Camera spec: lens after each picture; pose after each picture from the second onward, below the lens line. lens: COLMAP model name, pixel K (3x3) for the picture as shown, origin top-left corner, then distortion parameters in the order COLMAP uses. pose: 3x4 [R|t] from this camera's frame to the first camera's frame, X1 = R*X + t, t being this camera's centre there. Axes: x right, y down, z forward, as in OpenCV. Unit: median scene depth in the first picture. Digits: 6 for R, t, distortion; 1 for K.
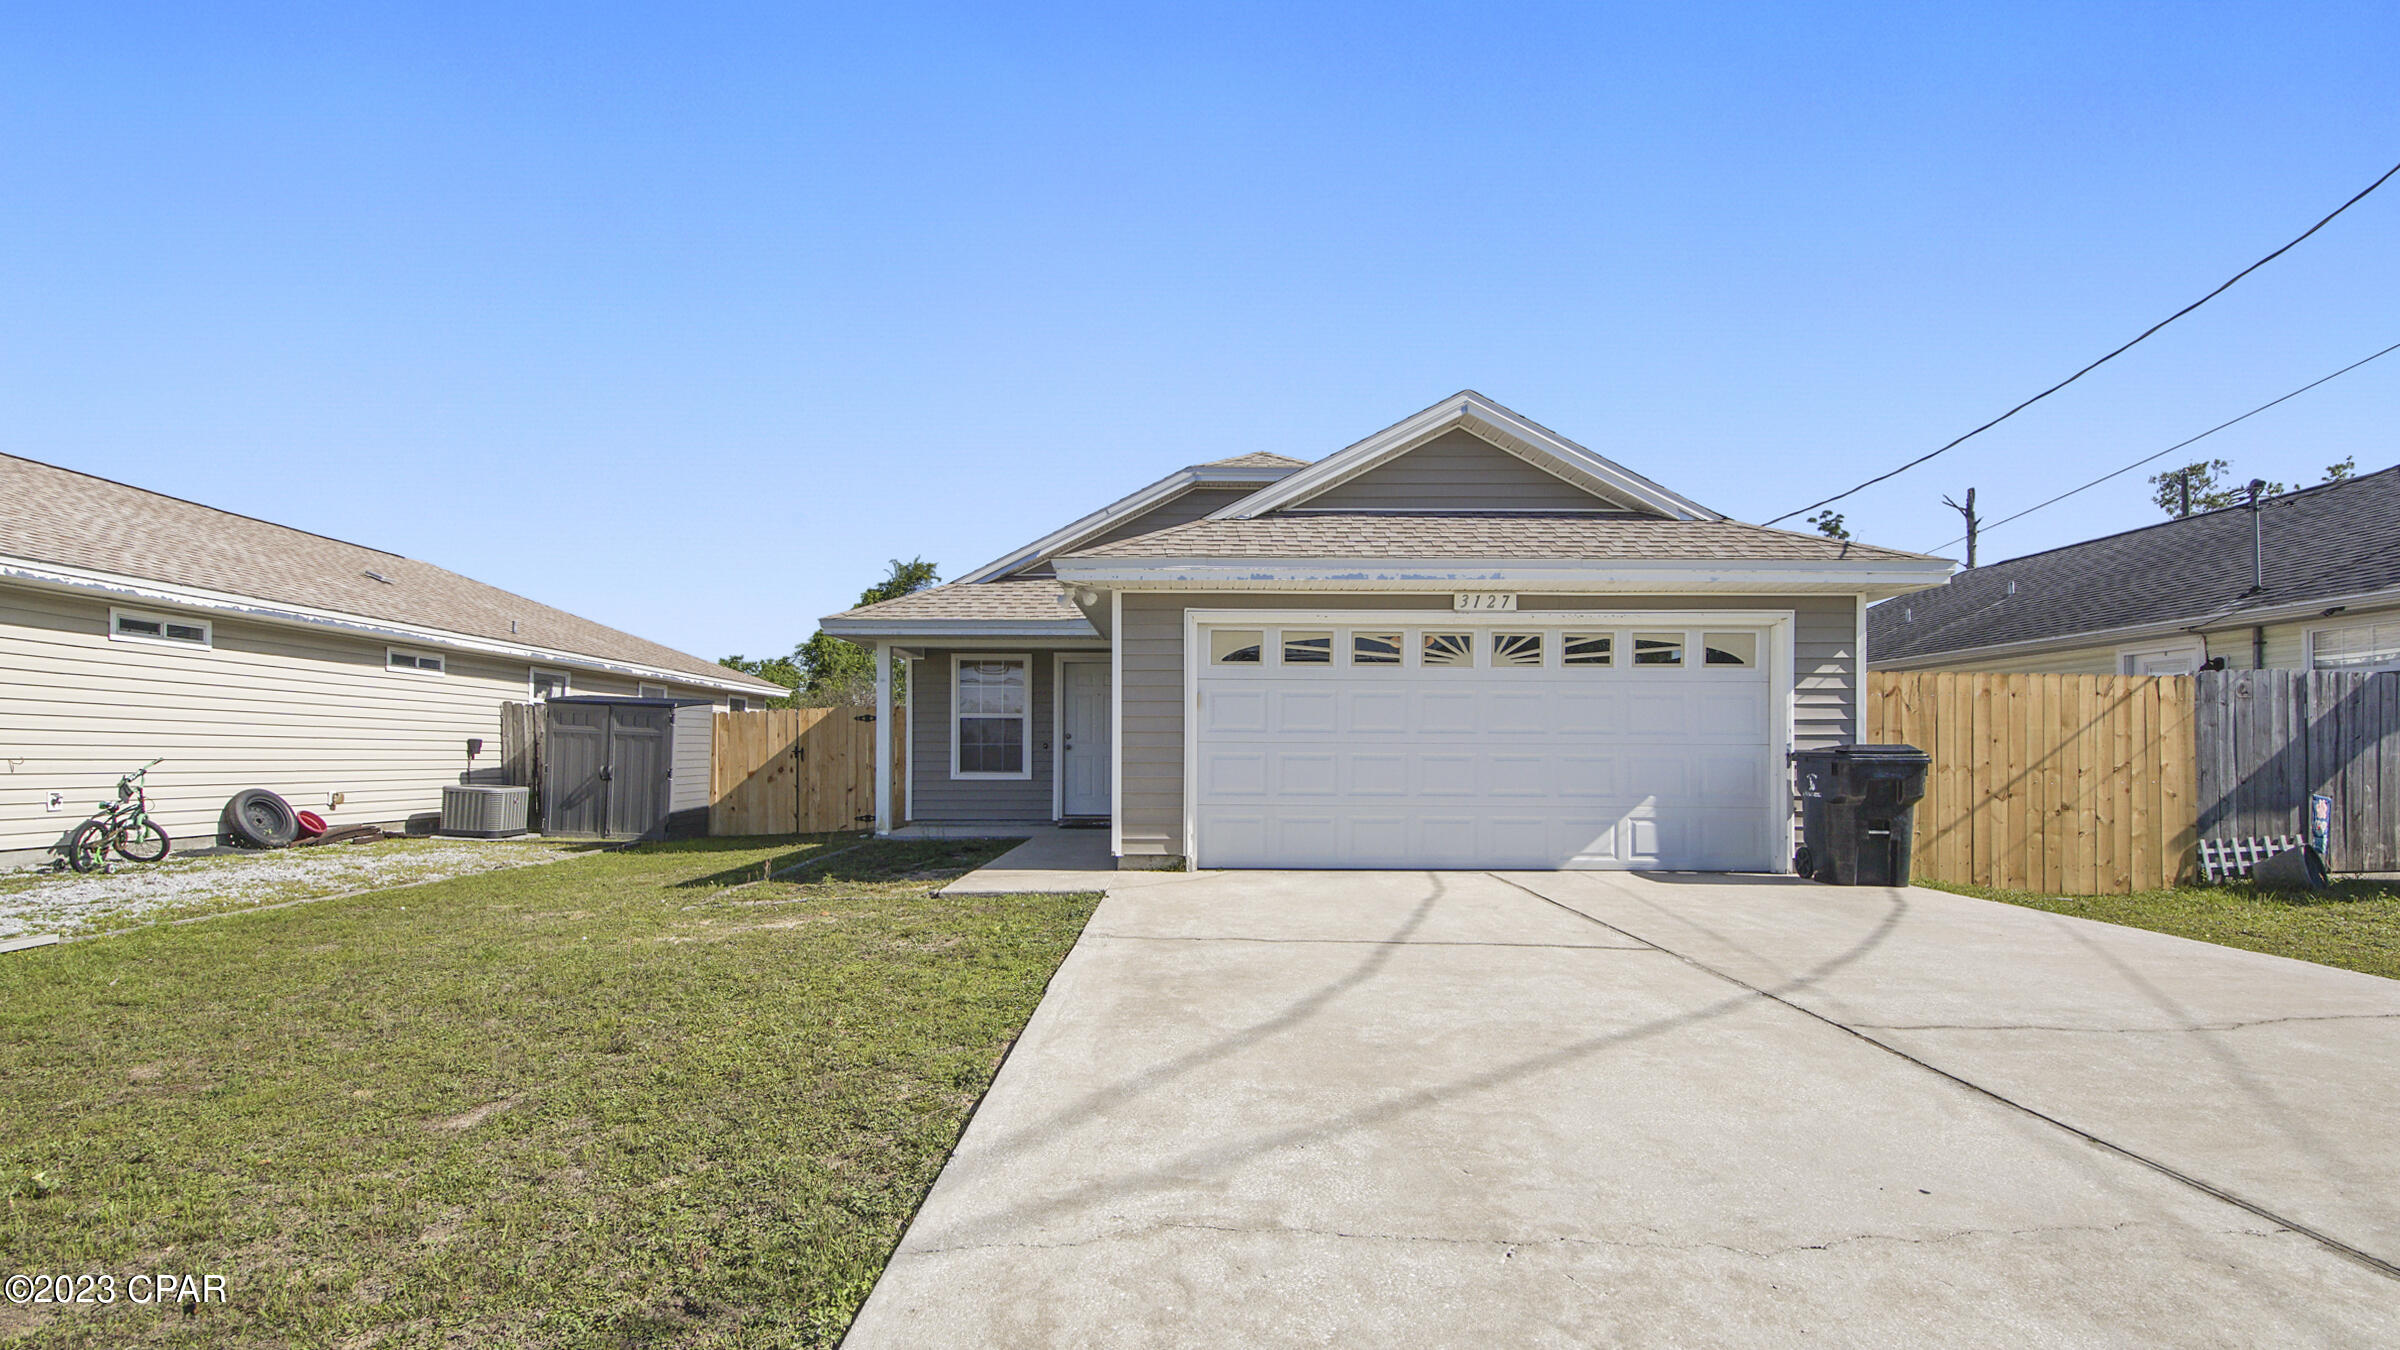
lens RADIAL K [[1067.7, 0, 1200.0], [0, 1067.7, 649.6], [0, 0, 1]] dist [-0.000379, 0.000154]
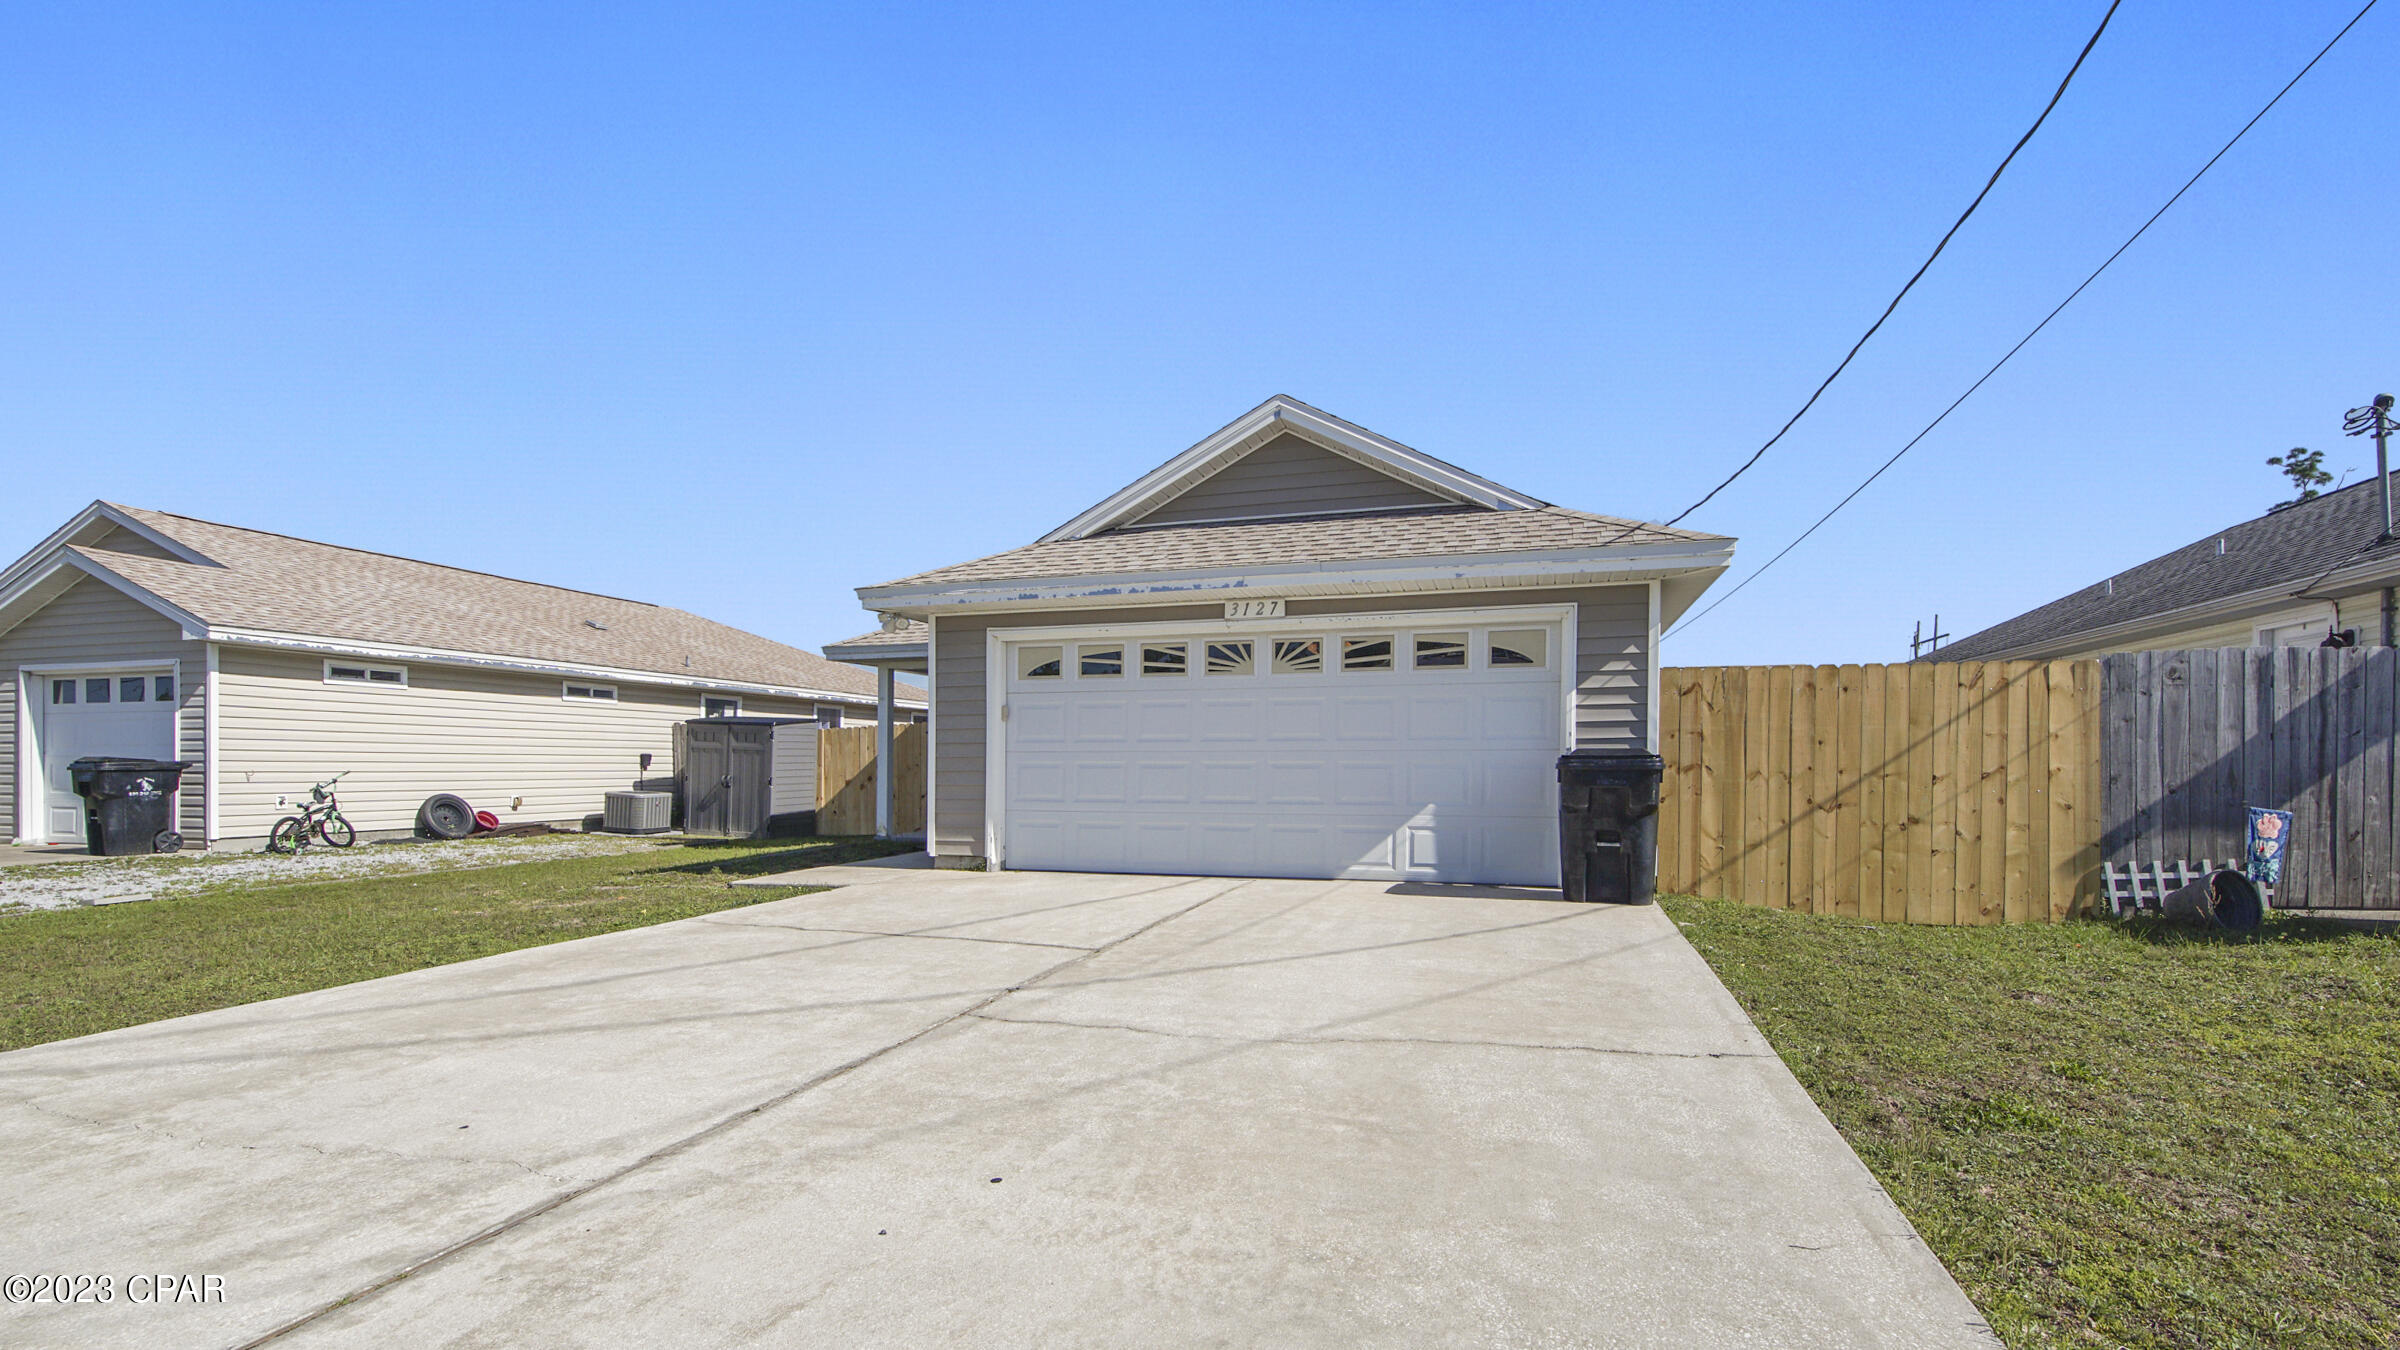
lens RADIAL K [[1076.0, 0, 1205.7], [0, 1076.0, 675.9], [0, 0, 1]] dist [0.001448, 0.000060]
pose [[0.955565, -0.029478, -0.293302, 0.512654], [0.034389, 0.999341, 0.011601, 0.004241], [0.292767, -0.021172, 0.955949, 0.023783]]
